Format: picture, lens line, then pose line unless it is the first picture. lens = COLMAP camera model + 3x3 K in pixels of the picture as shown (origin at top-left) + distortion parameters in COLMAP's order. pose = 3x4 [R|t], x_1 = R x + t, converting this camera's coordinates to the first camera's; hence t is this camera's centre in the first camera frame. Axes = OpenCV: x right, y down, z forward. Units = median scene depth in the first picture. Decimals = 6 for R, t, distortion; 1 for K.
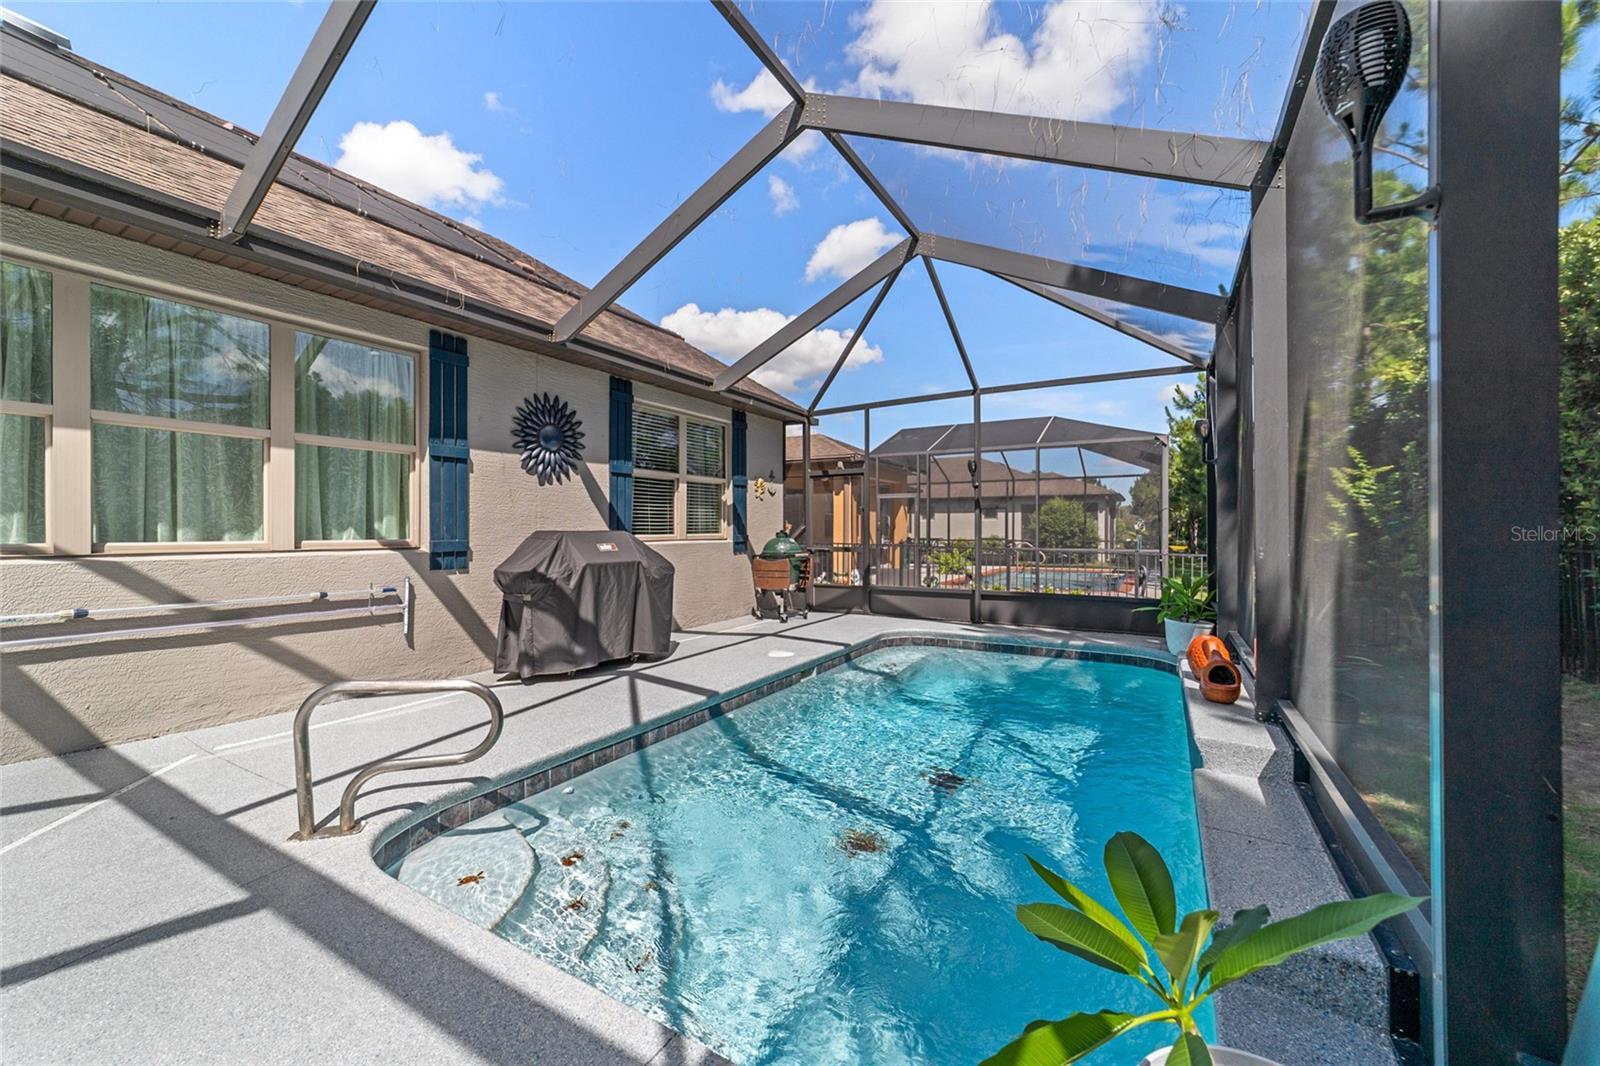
lens RADIAL K [[618.4, 0, 789.7], [0, 618.4, 528.3], [0, 0, 1]] dist [0.002233, 0.001066]
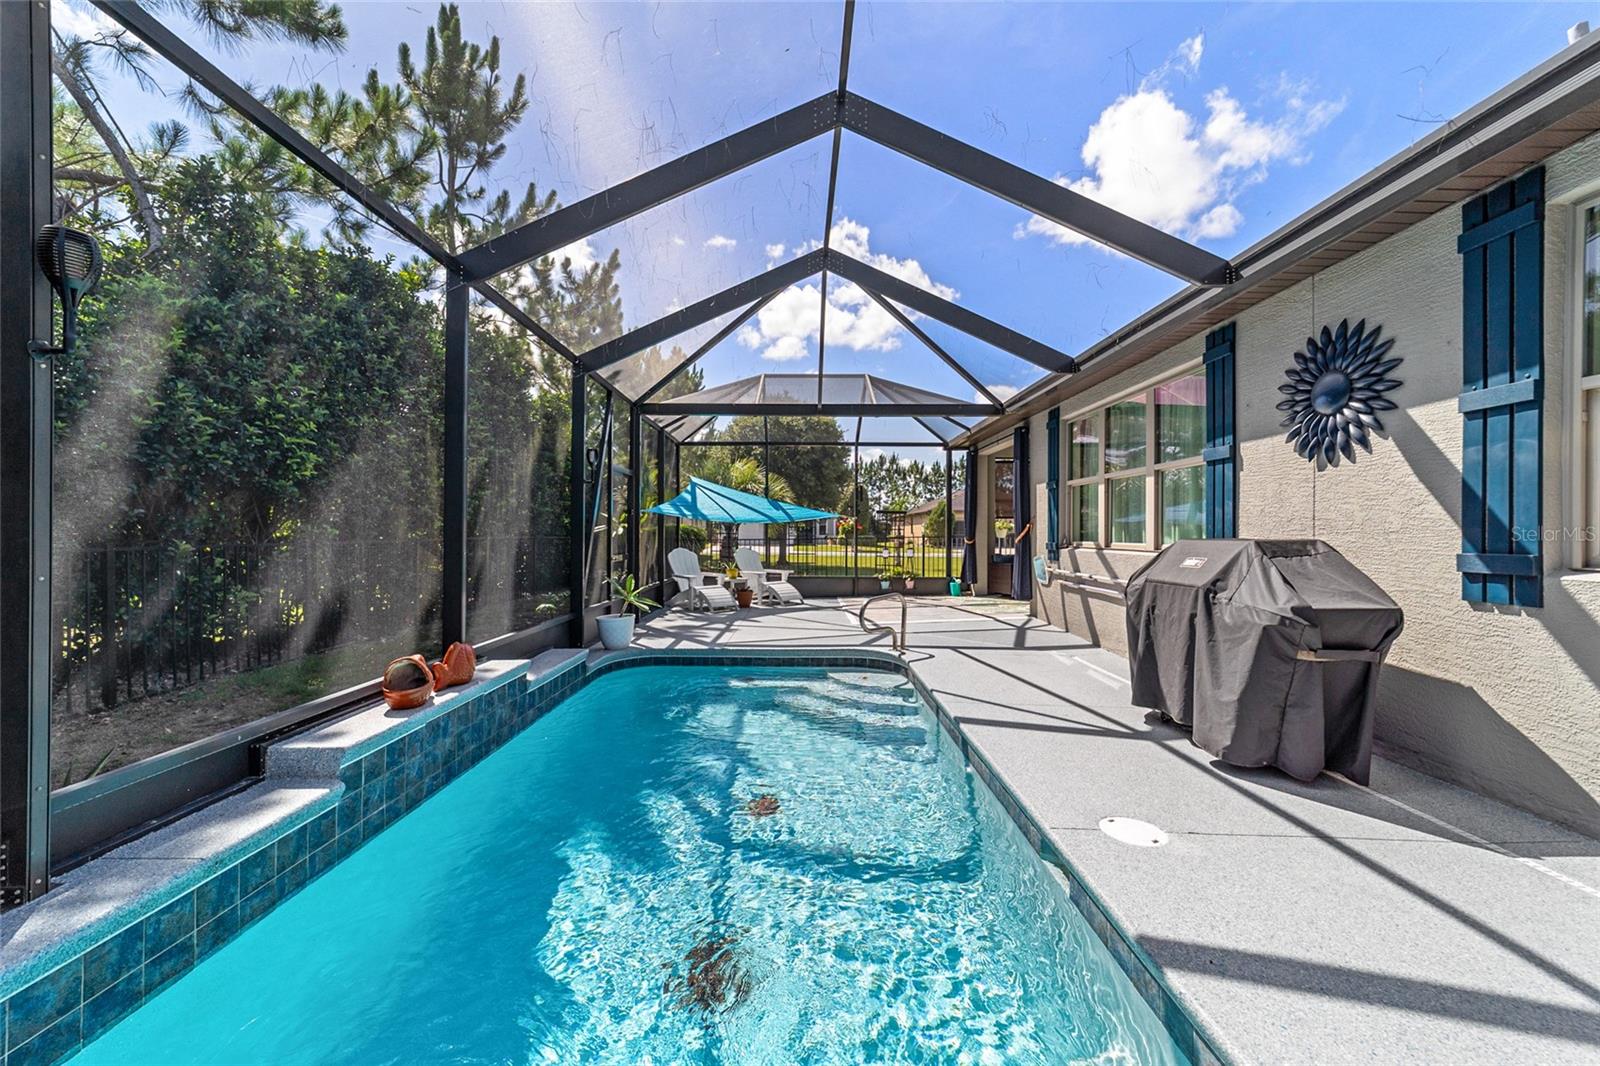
lens RADIAL K [[618.4, 0, 786.6], [0, 618.4, 533.2], [0, 0, 1]] dist [0.002233, 0.001066]
pose [[-0.870254, 0.000161, -0.492603, 0.388661], [0.001625, 0.999995, -0.002545, -0.001845], [0.492600, -0.003015, -0.870250, 1.203684]]
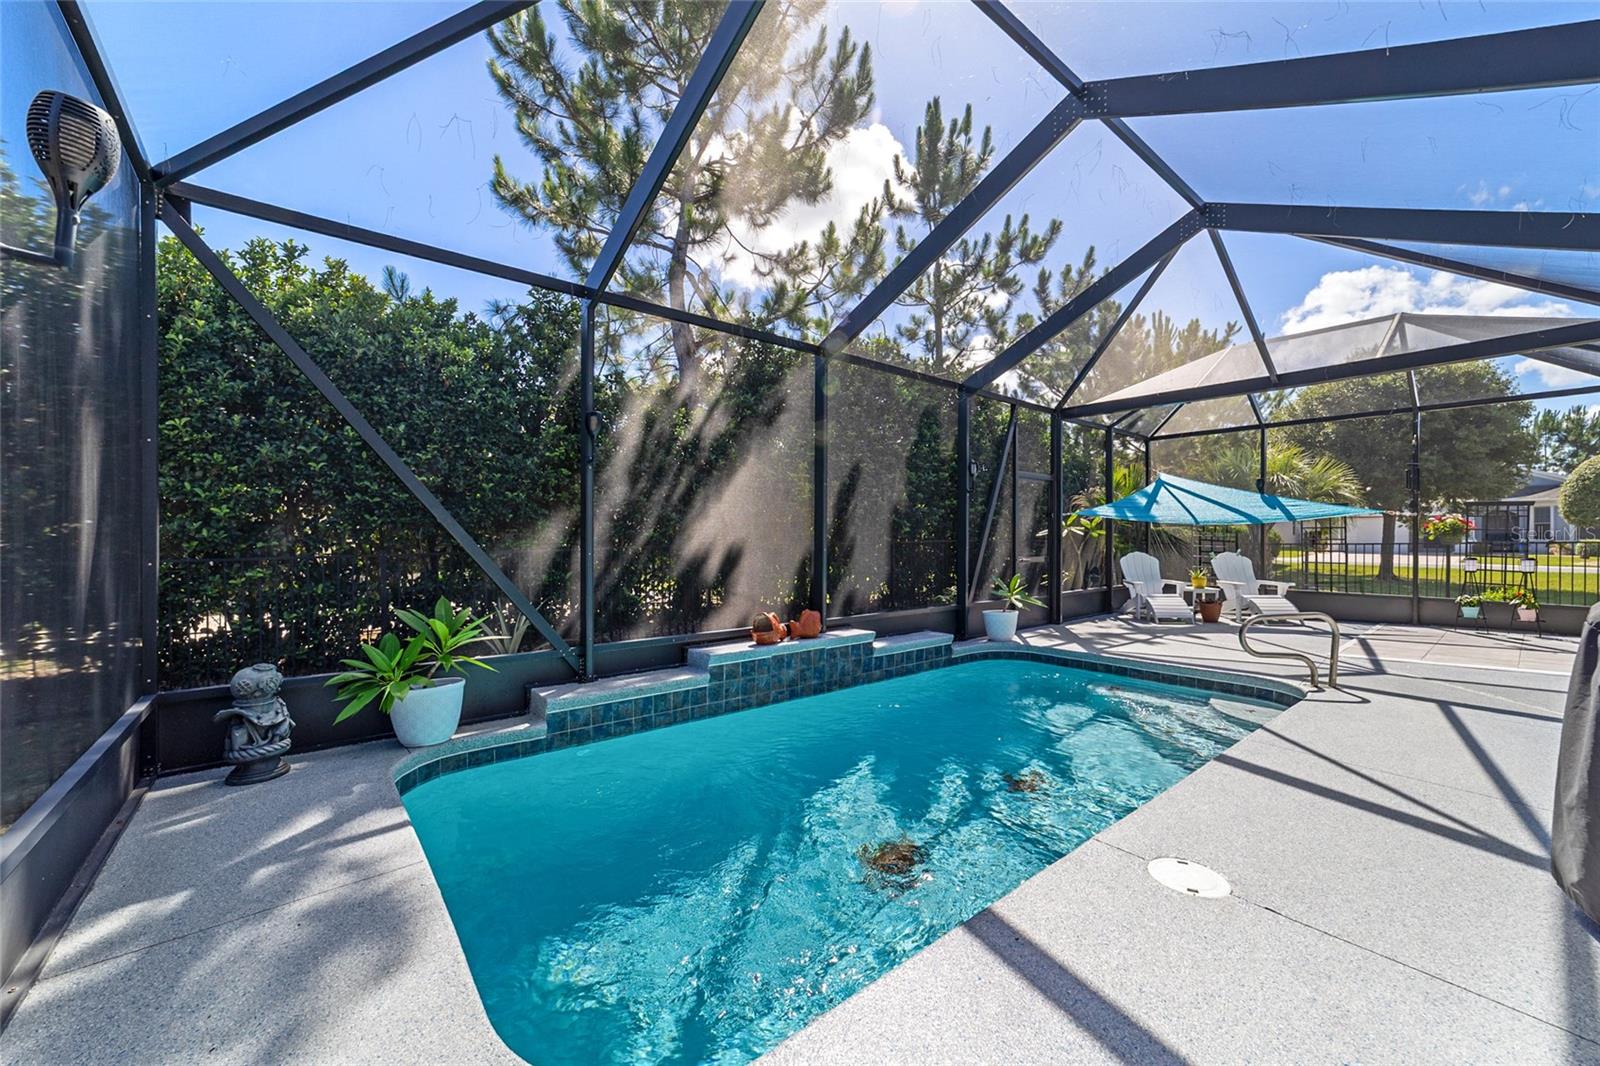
lens RADIAL K [[618.4, 0, 800.2], [0, 618.4, 544.0], [0, 0, 1]] dist [0.002233, 0.001066]
pose [[-0.942431, -0.002201, 0.334393, 0.095594], [0.000377, 0.999971, 0.007645, 0.000693], [-0.334400, 0.007331, -0.942403, 1.358094]]
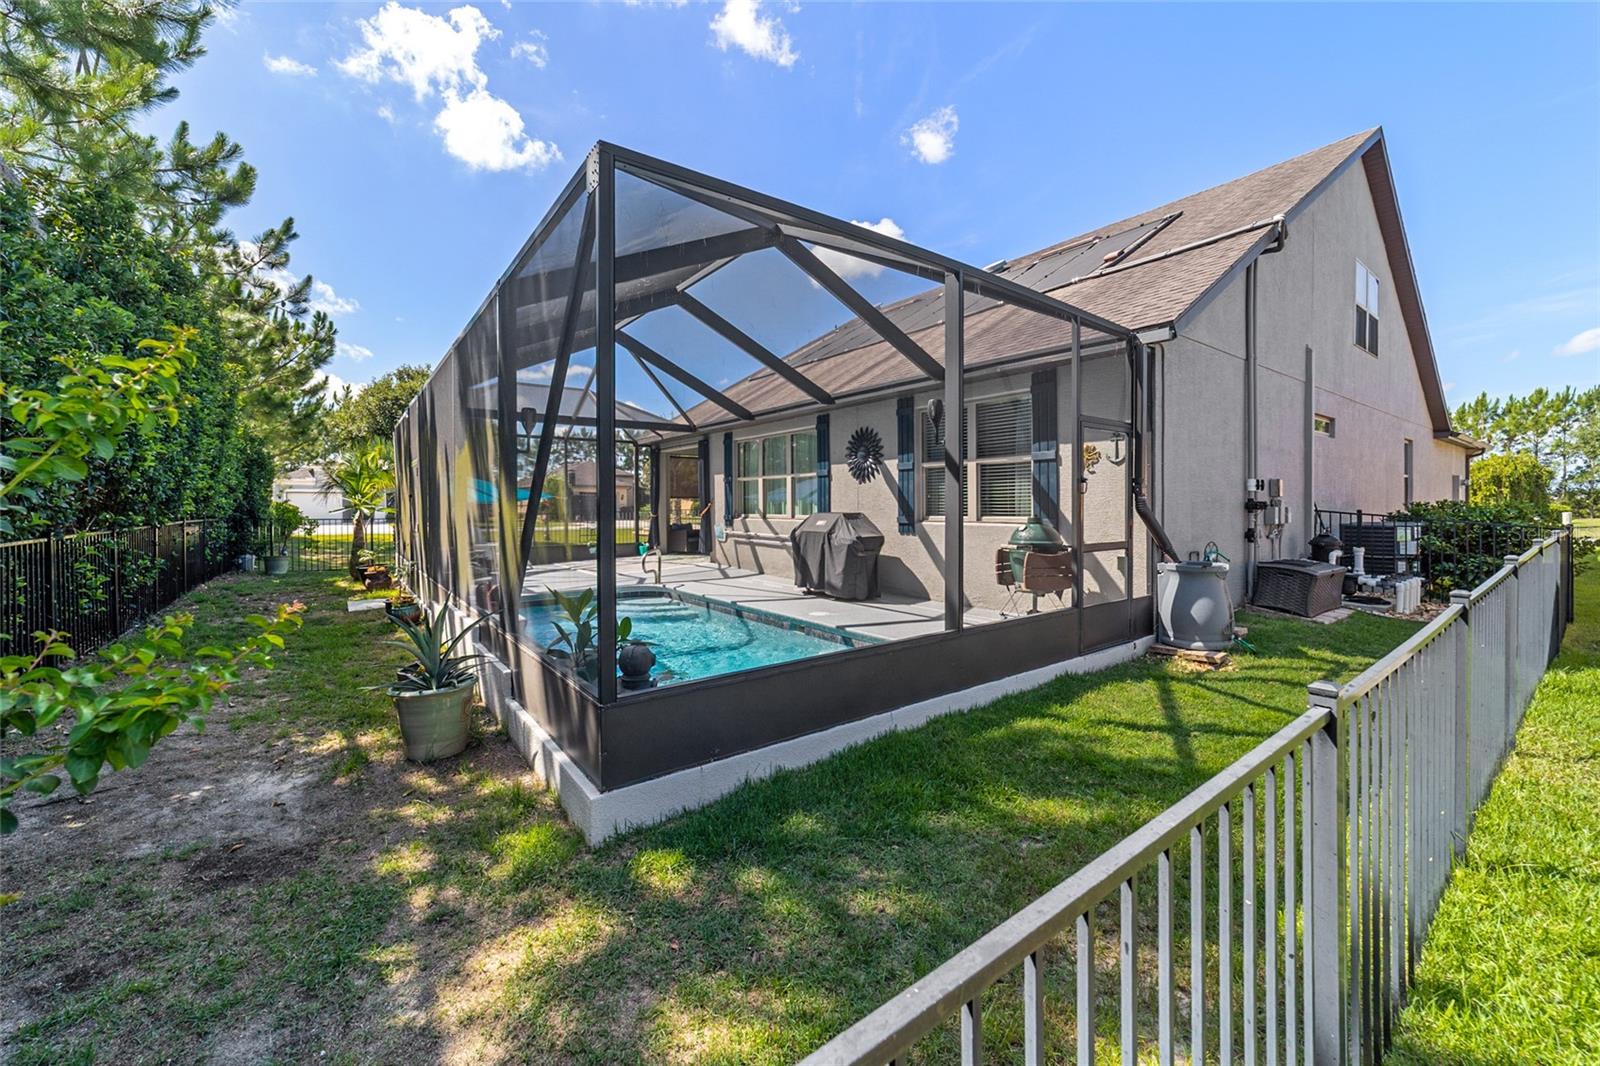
lens RADIAL K [[618.4, 0, 816.3], [0, 618.4, 508.7], [0, 0, 1]] dist [0.002233, 0.001066]
pose [[-0.357820, 0.014835, -0.933673, 1.094139], [0.017315, 0.999807, 0.009250, -0.019538], [0.933630, -0.012857, -0.358008, 1.376444]]
